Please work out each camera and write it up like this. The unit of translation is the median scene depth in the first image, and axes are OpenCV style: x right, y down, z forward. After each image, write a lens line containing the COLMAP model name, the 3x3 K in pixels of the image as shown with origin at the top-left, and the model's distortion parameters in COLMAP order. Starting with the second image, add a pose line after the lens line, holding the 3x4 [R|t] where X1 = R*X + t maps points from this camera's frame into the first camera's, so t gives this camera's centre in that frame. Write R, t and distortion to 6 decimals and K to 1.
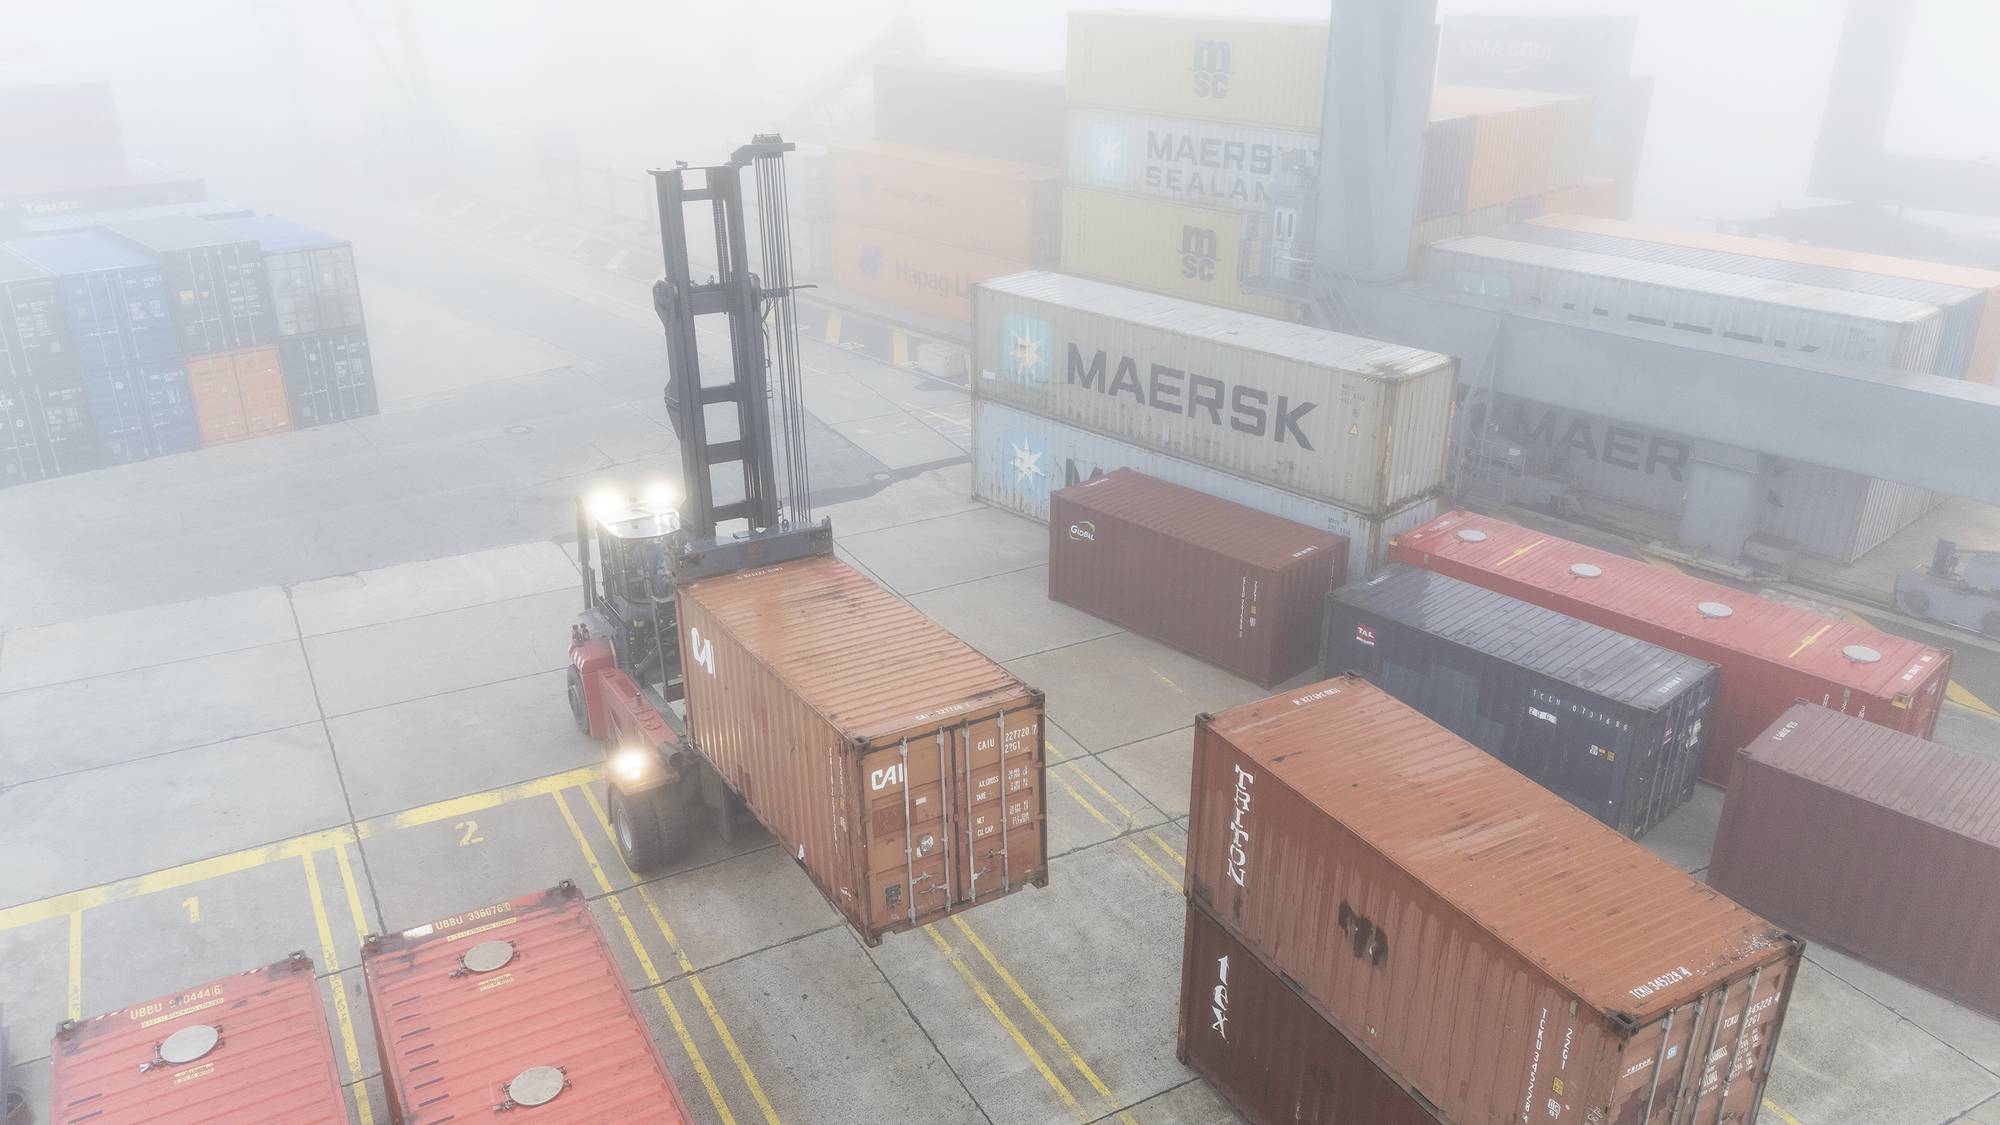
lens RADIAL K [[1451.3, 0, 986.2], [0, 1451.3, 560.8], [0, 0, 1]] dist [0.064882, -0.059286]
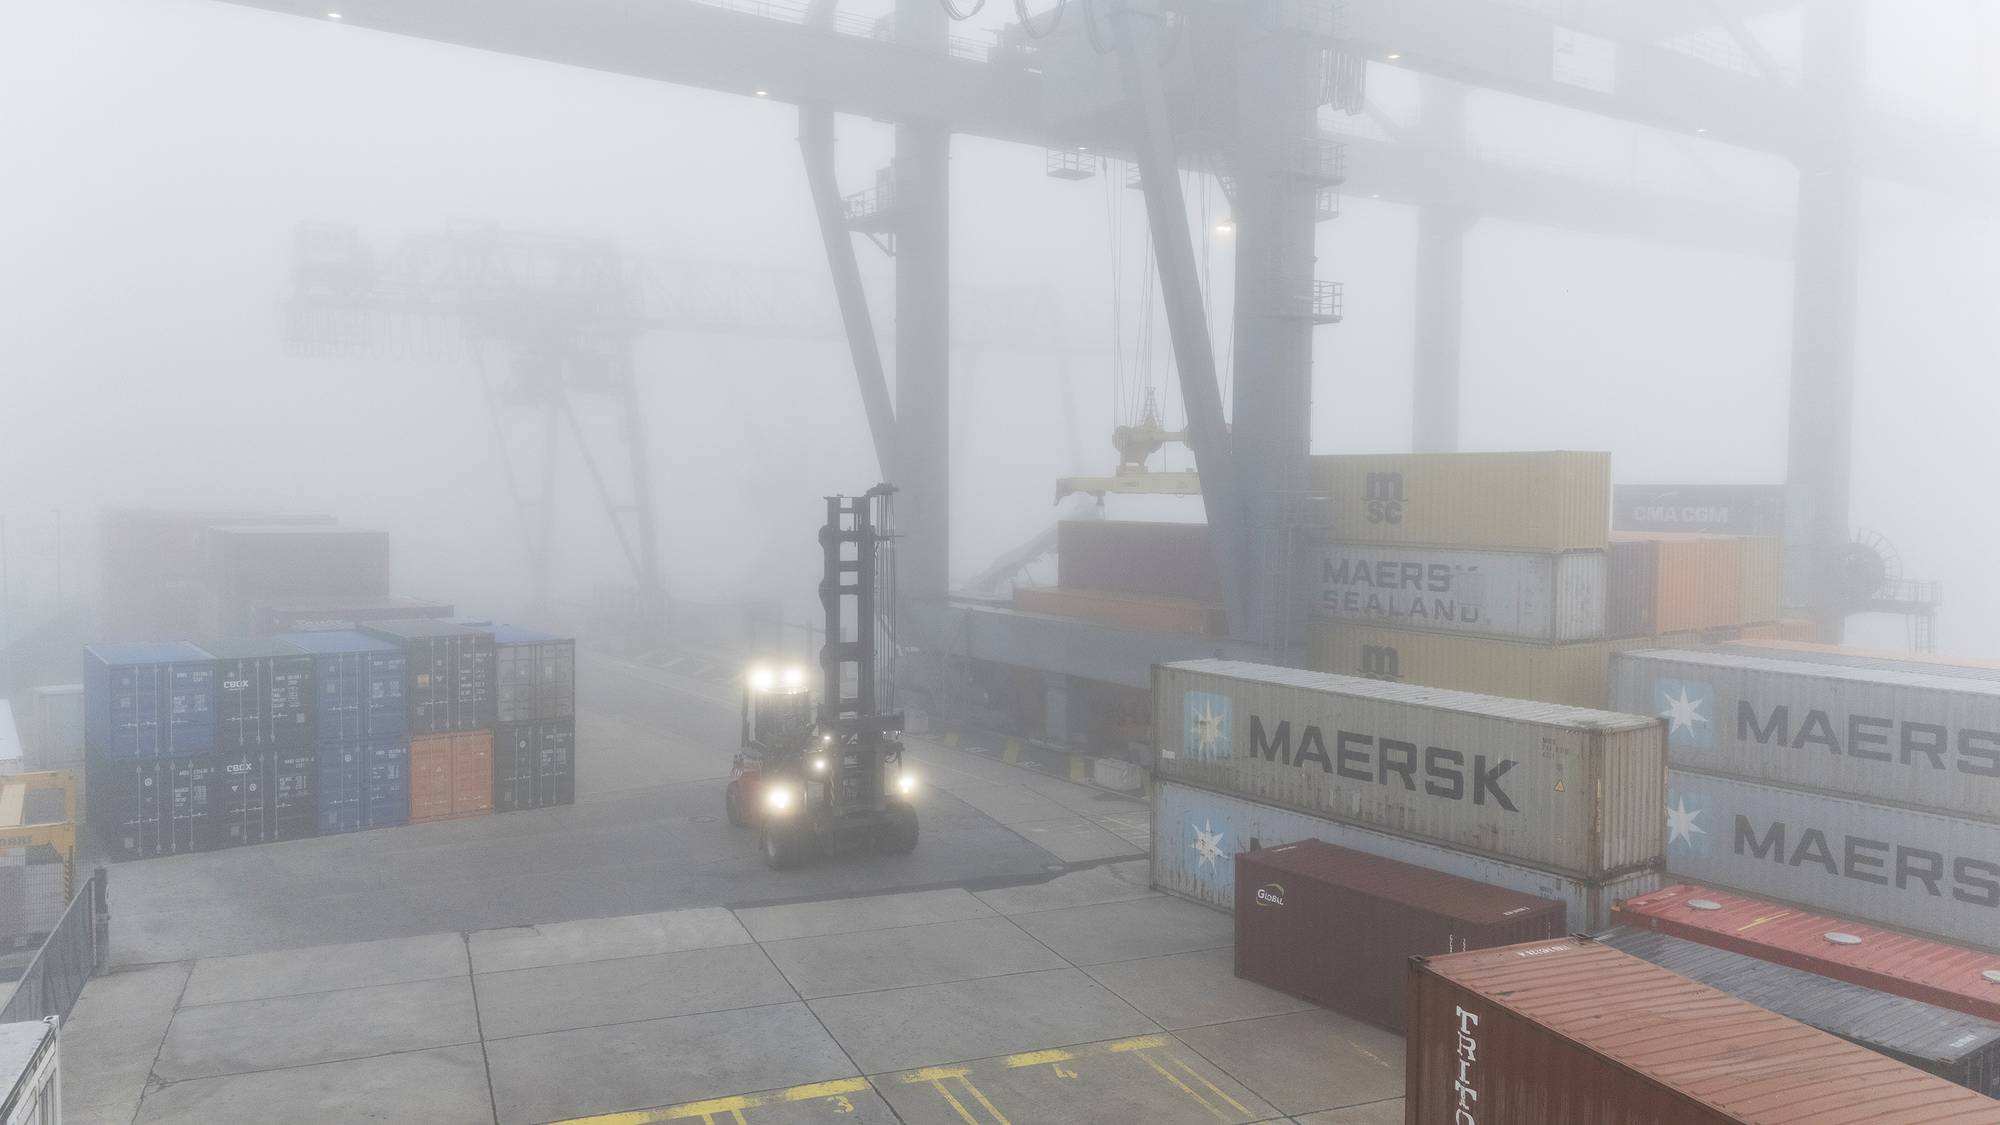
lens RADIAL K [[1451.3, 0, 984.4], [0, 1451.3, 562.9], [0, 0, 1]] dist [0.064882, -0.059286]
pose [[0.992719, 0.009386, -0.120086, -0.006701], [-0.050362, 0.937976, -0.343022, 0.120896], [0.109419, 0.346572, 0.931620, 0.018059]]
